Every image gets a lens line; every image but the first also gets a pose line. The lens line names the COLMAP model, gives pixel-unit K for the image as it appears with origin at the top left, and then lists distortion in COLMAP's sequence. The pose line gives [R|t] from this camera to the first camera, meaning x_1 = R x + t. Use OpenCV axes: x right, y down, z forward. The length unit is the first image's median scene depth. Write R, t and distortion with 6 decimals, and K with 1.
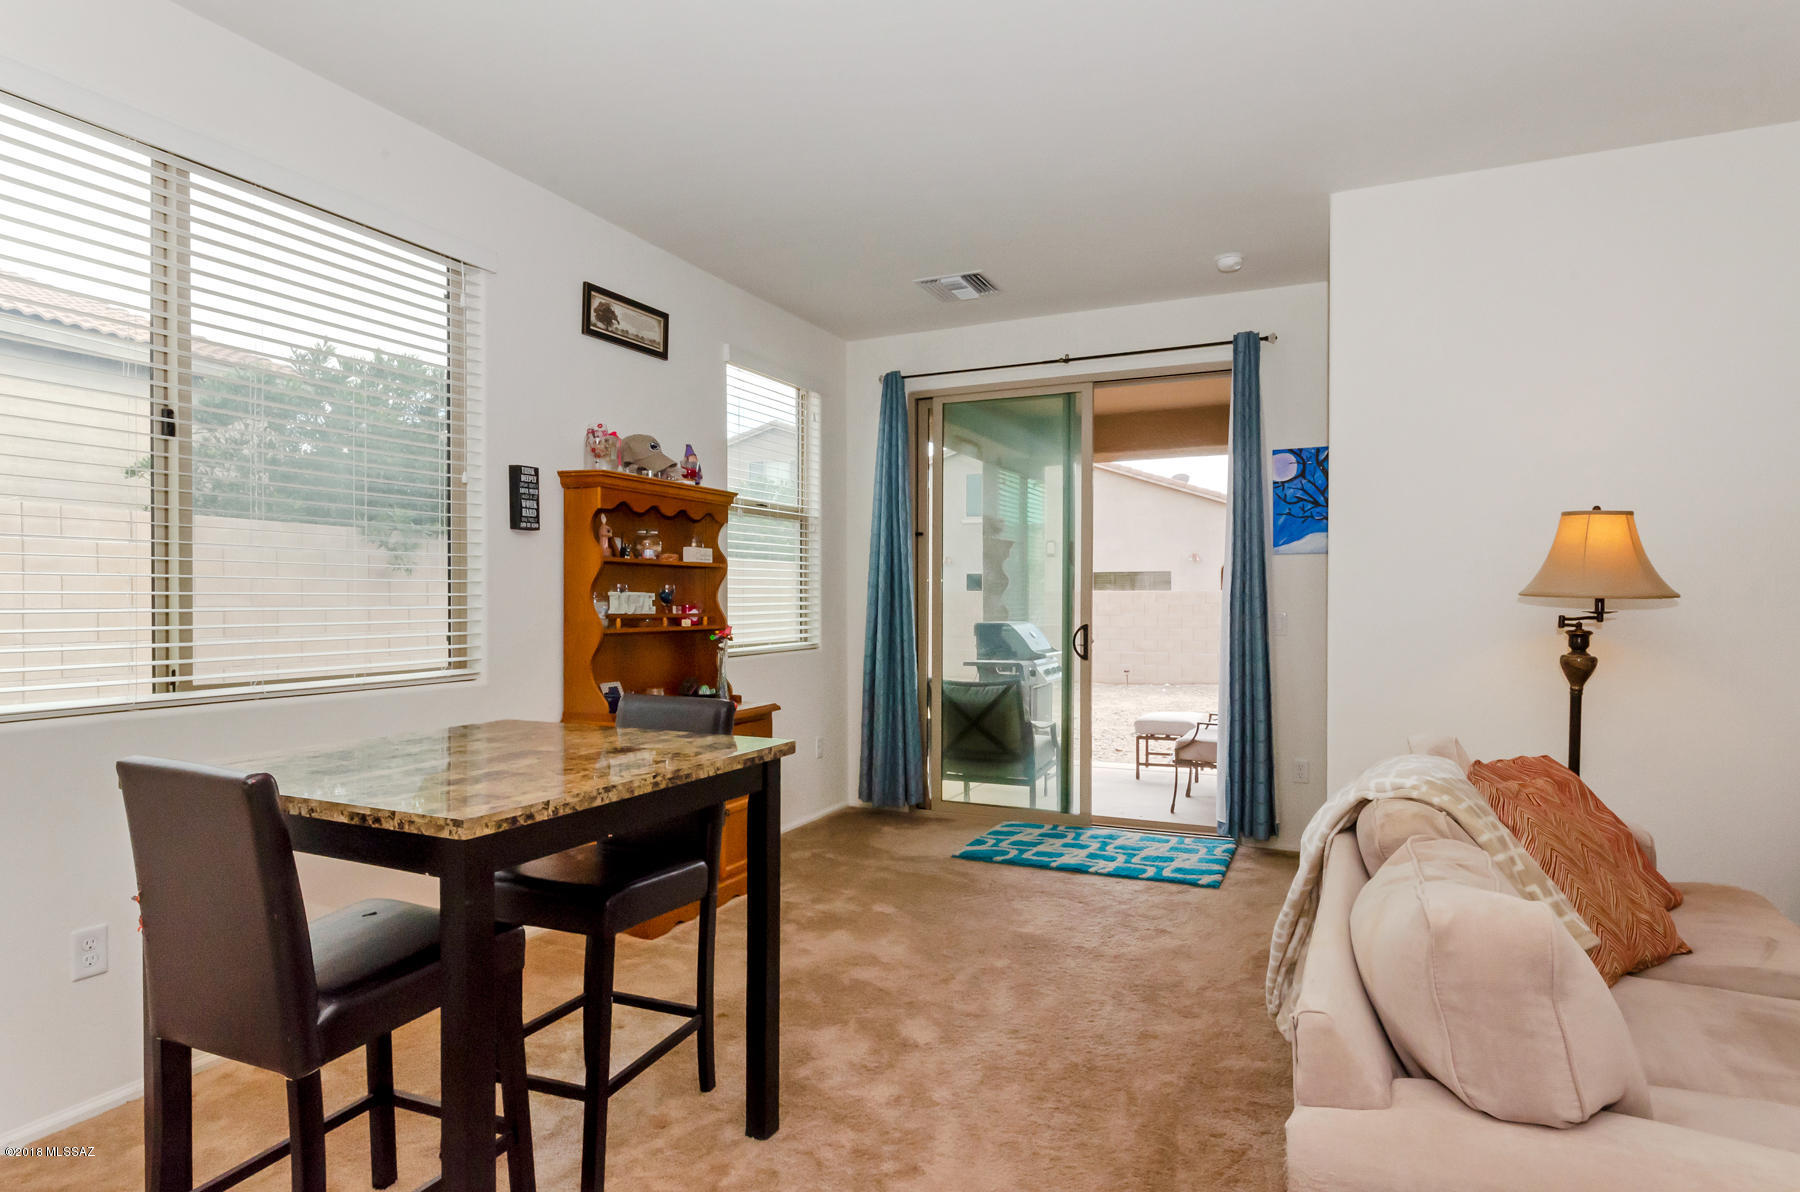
lens RADIAL K [[992.8, 0, 894.6], [0, 992.8, 604.1], [0, 0, 1]] dist [-0.005418, 0.003407]
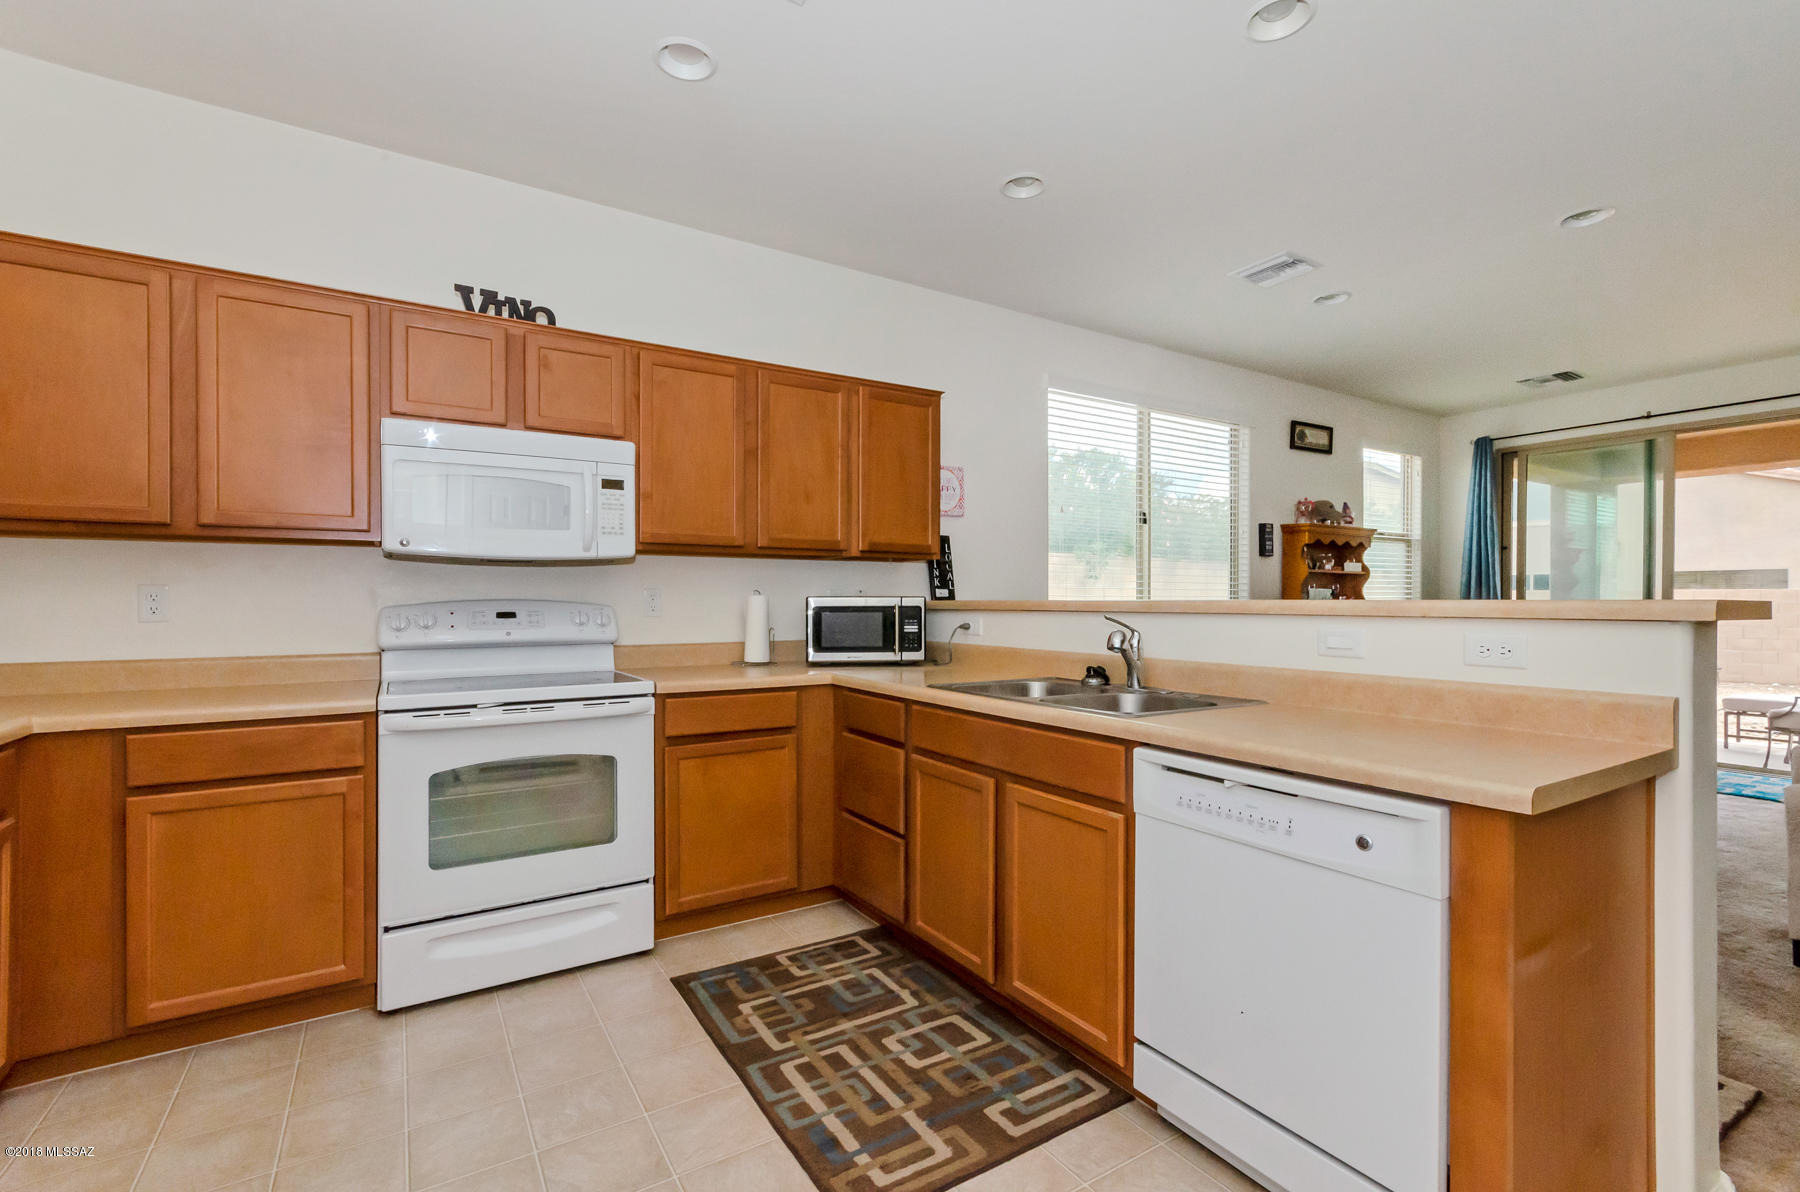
lens RADIAL K [[793.3, 0, 884.4], [0, 793.3, 601.3], [0, 0, 1]] dist [0.008002, -0.001706]
pose [[0.835632, 0.004391, -0.549273, -0.126005], [-0.005792, 0.999983, -0.000816, 0.015804], [0.549260, 0.003864, 0.835643, -0.616287]]
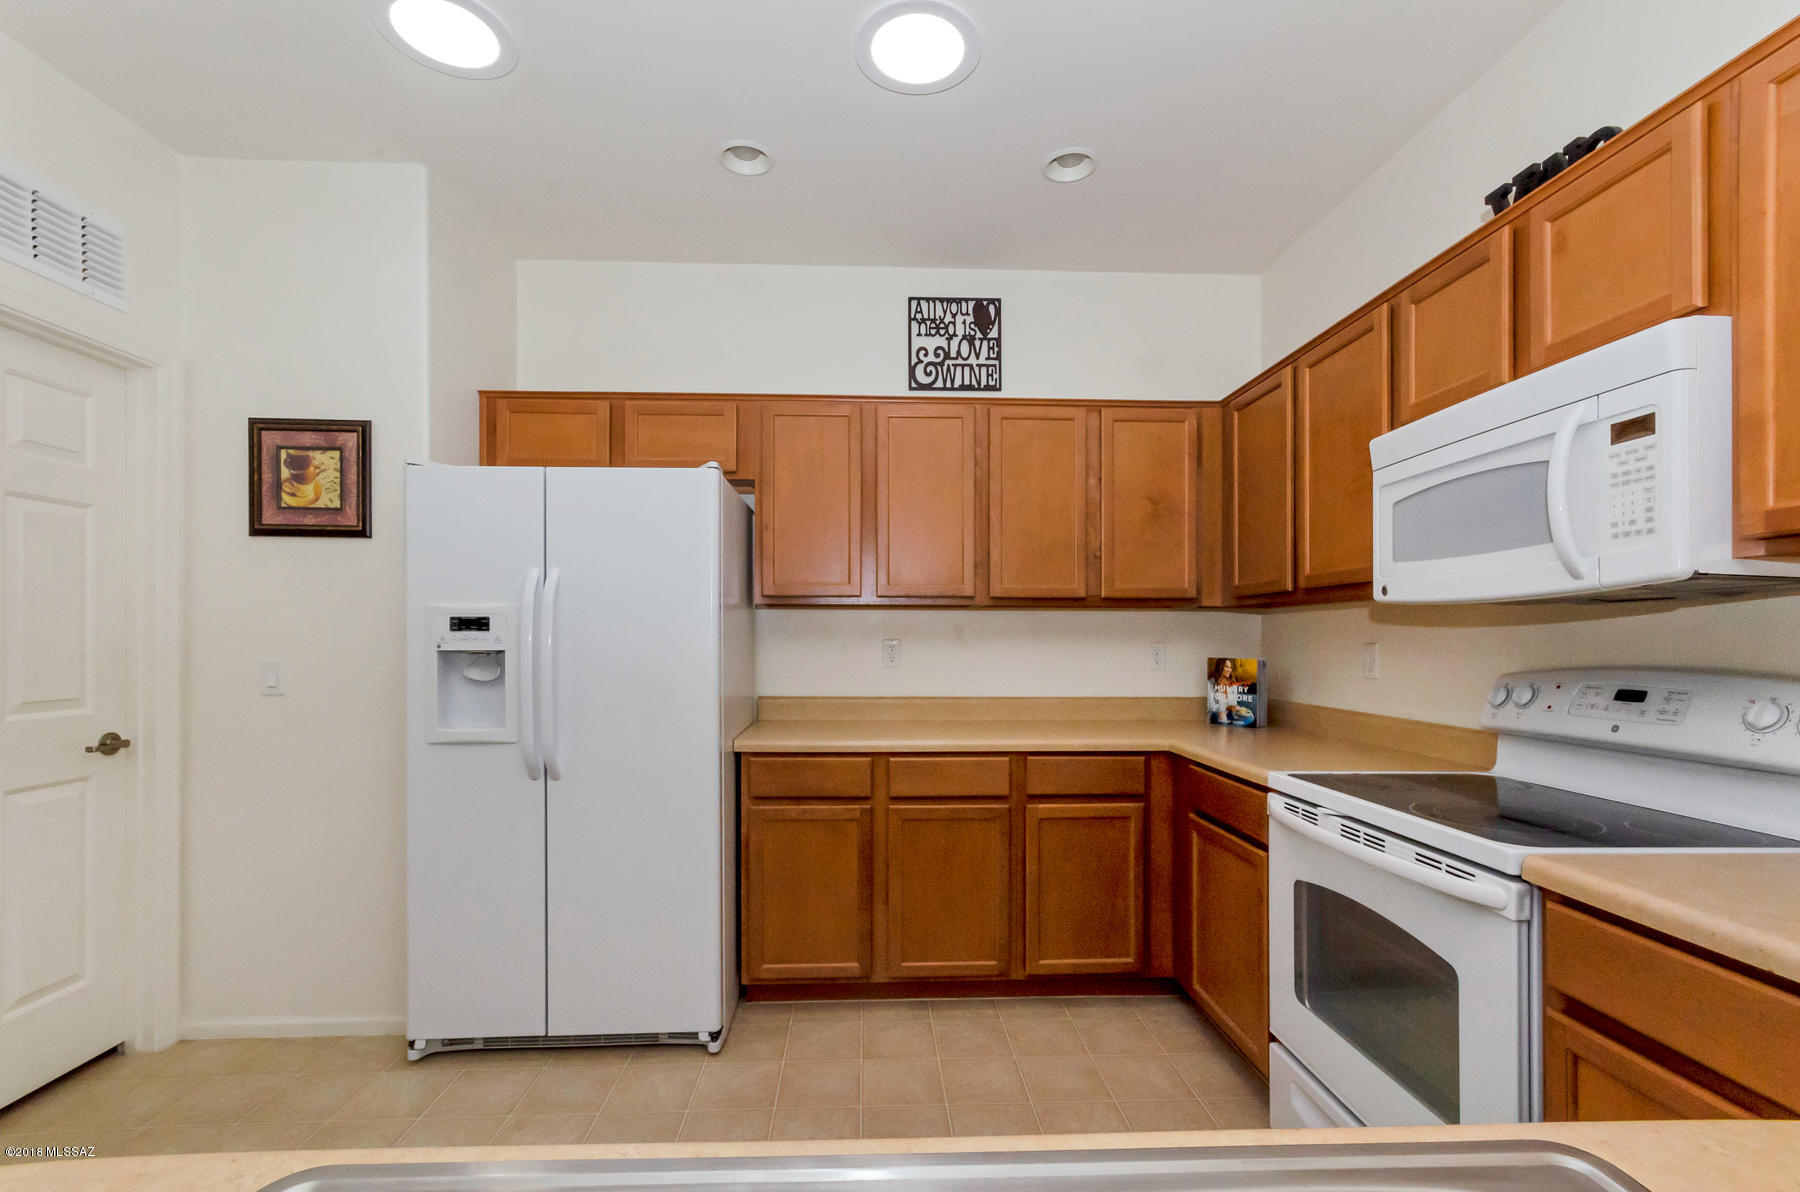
lens RADIAL K [[793.3, 0, 909.2], [0, 793.3, 639.0], [0, 0, 1]] dist [0.008002, -0.001706]
pose [[-0.875817, -0.001487, -0.482642, -0.294387], [-0.004394, 0.999978, 0.004893, -0.000645], [0.482624, 0.006406, -0.875804, 0.006015]]
